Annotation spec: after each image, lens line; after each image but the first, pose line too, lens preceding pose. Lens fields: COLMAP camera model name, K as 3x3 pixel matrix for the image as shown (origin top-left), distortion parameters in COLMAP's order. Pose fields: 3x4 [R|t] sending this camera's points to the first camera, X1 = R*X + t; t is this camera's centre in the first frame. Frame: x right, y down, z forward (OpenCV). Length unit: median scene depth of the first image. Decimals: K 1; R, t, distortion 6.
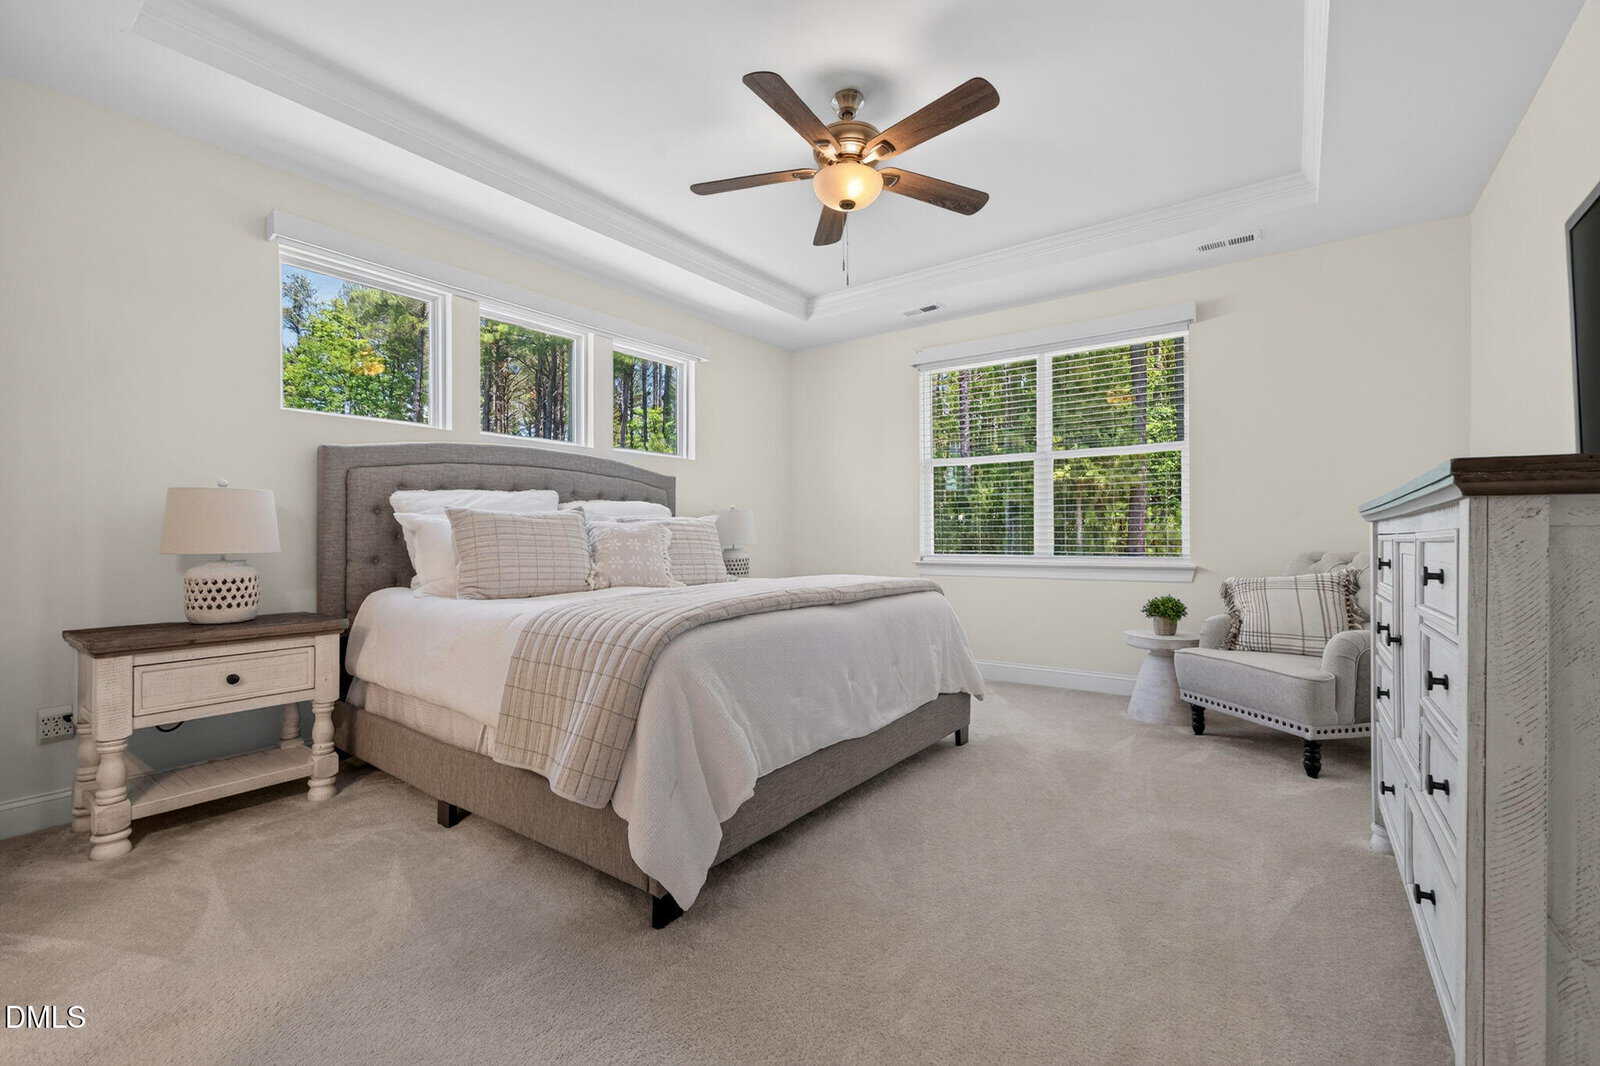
lens RADIAL K [[668.4, 0, 805.8], [0, 668.4, 535.0], [0, 0, 1]] dist [-0.005040, 0.001015]
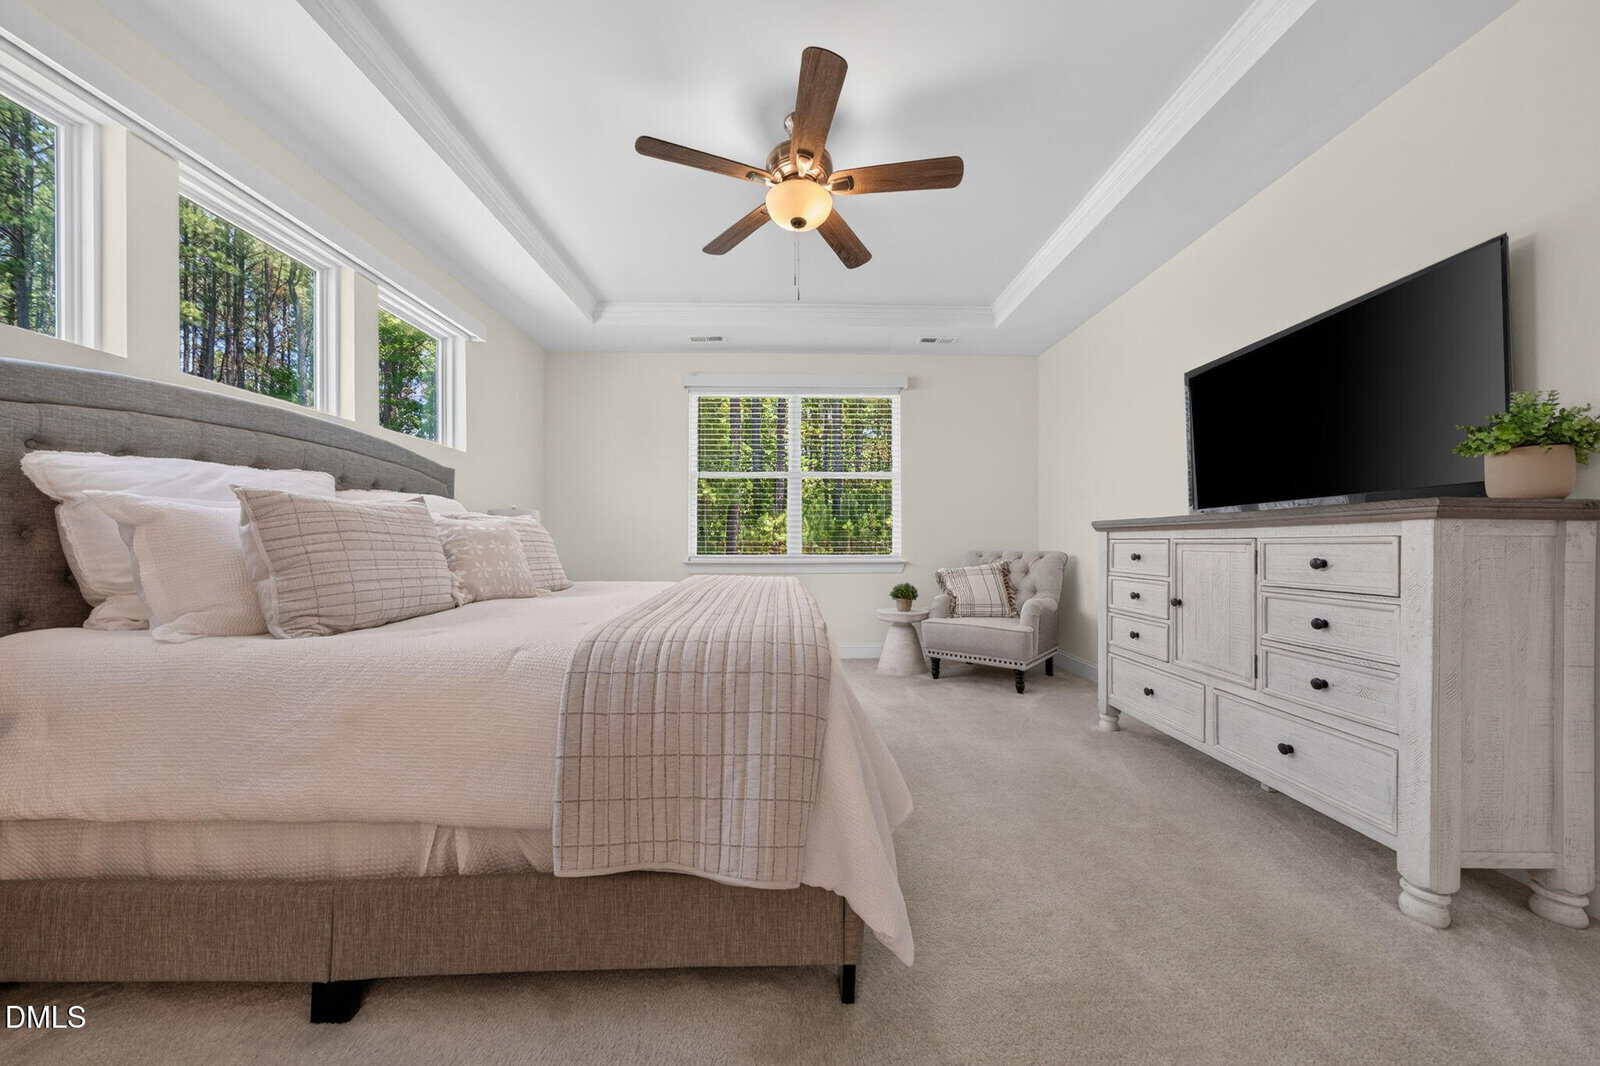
lens RADIAL K [[542.8, 0, 805.4], [0, 542.8, 535.5], [0, 0, 1]] dist [0.003556, 0.000345]
pose [[0.795449, 0.009291, 0.605949, -0.338550], [-0.005689, 0.999953, -0.007865, 0.002772], [-0.605994, 0.002809, 0.795464, 0.238635]]
